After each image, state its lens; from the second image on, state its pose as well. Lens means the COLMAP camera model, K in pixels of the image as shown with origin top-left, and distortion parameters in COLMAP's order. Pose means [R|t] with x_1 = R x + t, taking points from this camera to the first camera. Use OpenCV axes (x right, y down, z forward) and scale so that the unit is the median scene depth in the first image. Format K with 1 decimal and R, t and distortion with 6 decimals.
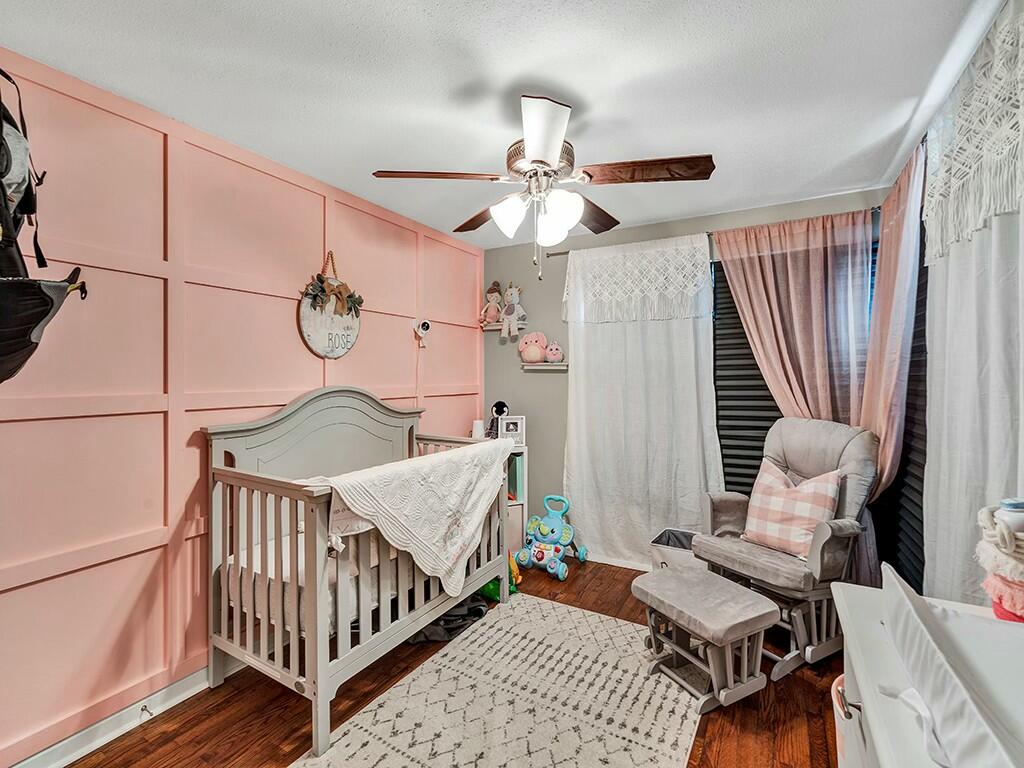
lens RADIAL K [[462.4, 0, 513.6], [0, 462.4, 372.4], [0, 0, 1]] dist [-0.000916, 0.001738]
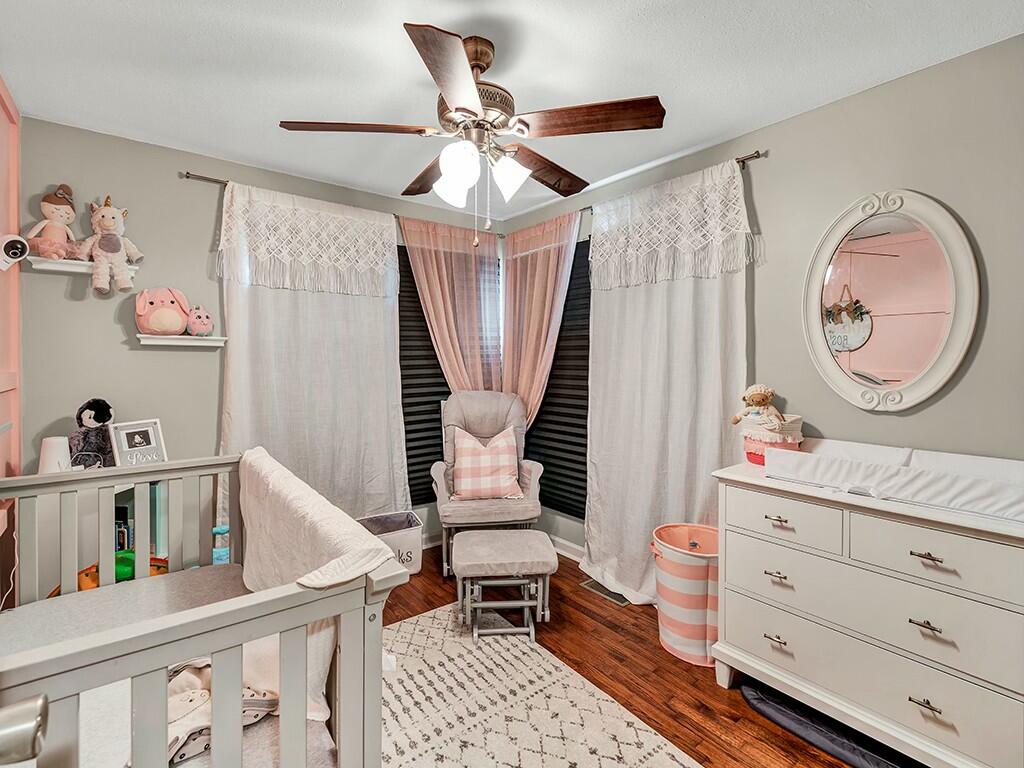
lens RADIAL K [[482.4, 0, 513.4], [0, 482.4, 357.6], [0, 0, 1]] dist [-0.000207, 0.000537]
pose [[0.387918, 0.000438, 0.921694, -0.450224], [-0.008985, 0.999954, 0.003306, 0.004791], [-0.921650, -0.009564, 0.387904, 0.343177]]
